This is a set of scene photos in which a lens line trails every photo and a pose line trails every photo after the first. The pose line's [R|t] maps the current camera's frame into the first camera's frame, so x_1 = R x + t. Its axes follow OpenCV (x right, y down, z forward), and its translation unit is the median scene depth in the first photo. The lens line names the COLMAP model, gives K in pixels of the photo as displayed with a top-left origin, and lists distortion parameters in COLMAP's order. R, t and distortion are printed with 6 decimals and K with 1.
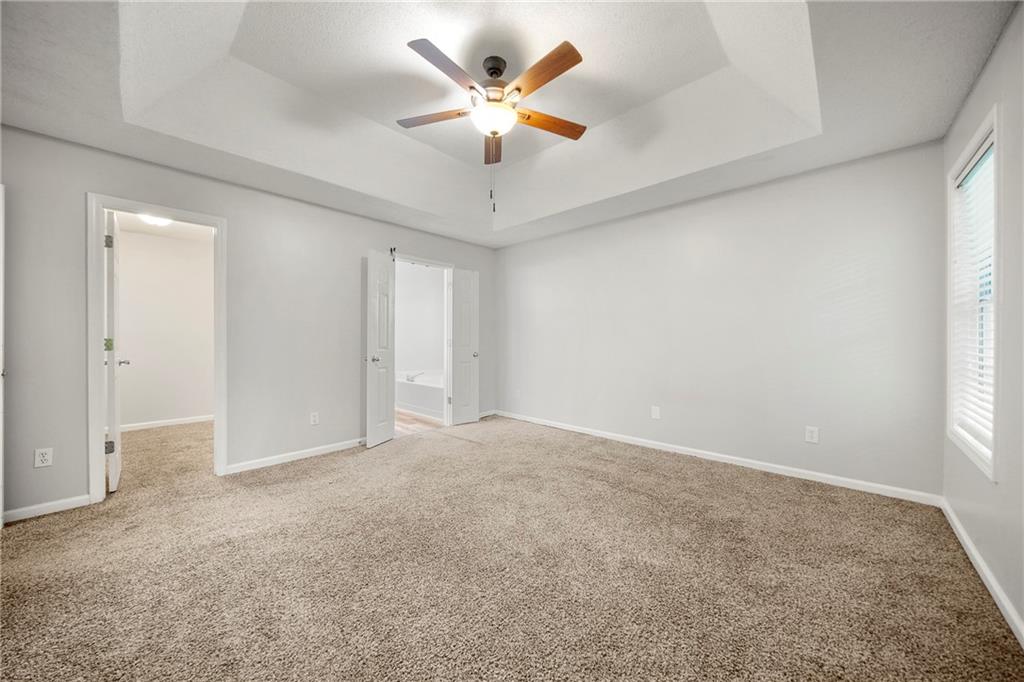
lens RADIAL K [[353.7, 0, 515.6], [0, 353.7, 341.5], [0, 0, 1]] dist [0.001663, -0.000032]
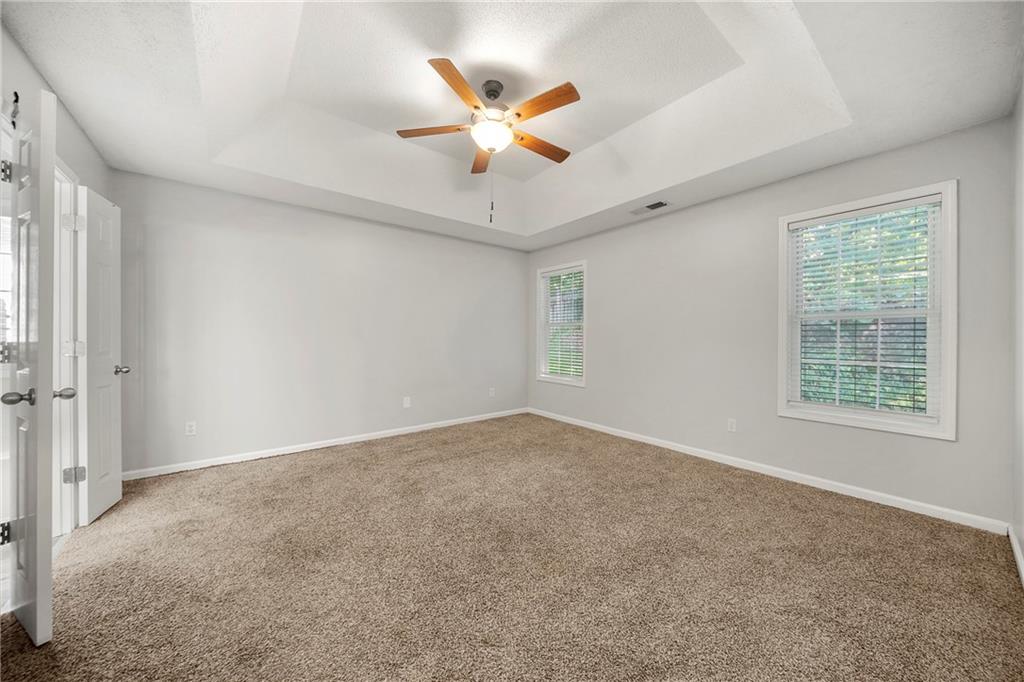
lens RADIAL K [[353.7, 0, 516.6], [0, 353.7, 337.8], [0, 0, 1]] dist [0.001663, -0.000032]
pose [[0.142424, 0.000187, 0.989806, -0.753238], [-0.000064, 1.000000, -0.000180, -0.014235], [-0.989806, -0.000038, 0.142424, 0.501659]]
